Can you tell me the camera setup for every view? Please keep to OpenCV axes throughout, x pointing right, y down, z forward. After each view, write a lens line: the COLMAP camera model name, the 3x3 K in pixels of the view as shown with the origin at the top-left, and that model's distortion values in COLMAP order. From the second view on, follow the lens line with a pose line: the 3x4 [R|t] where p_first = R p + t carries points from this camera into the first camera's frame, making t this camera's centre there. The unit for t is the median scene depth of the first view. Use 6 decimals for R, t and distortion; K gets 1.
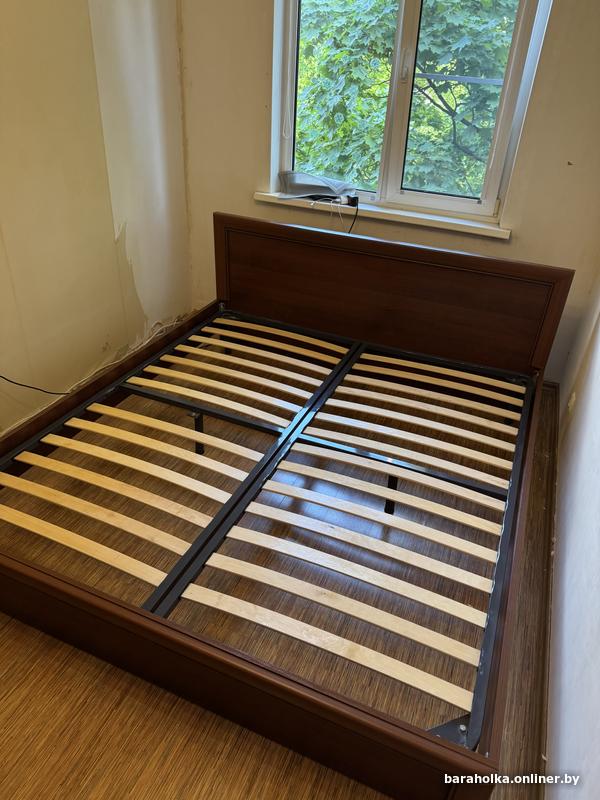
lens RADIAL K [[563.1, 0, 300.0], [0, 563.1, 400.0], [0, 0, 1]] dist [0.043785, -0.064733]
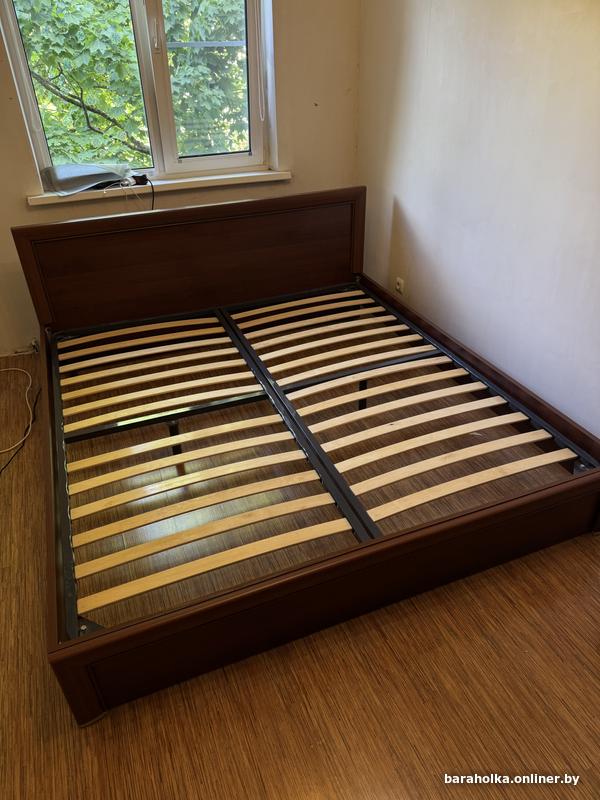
lens RADIAL K [[580.1, 0, 300.0], [0, 580.1, 400.0], [0, 0, 1]] dist [0.128869, -0.322545]
pose [[0.704962, -0.432616, 0.562025, -0.526879], [0.419830, 0.893218, 0.160948, -0.069406], [-0.571640, 0.122493, 0.811310, 0.075531]]
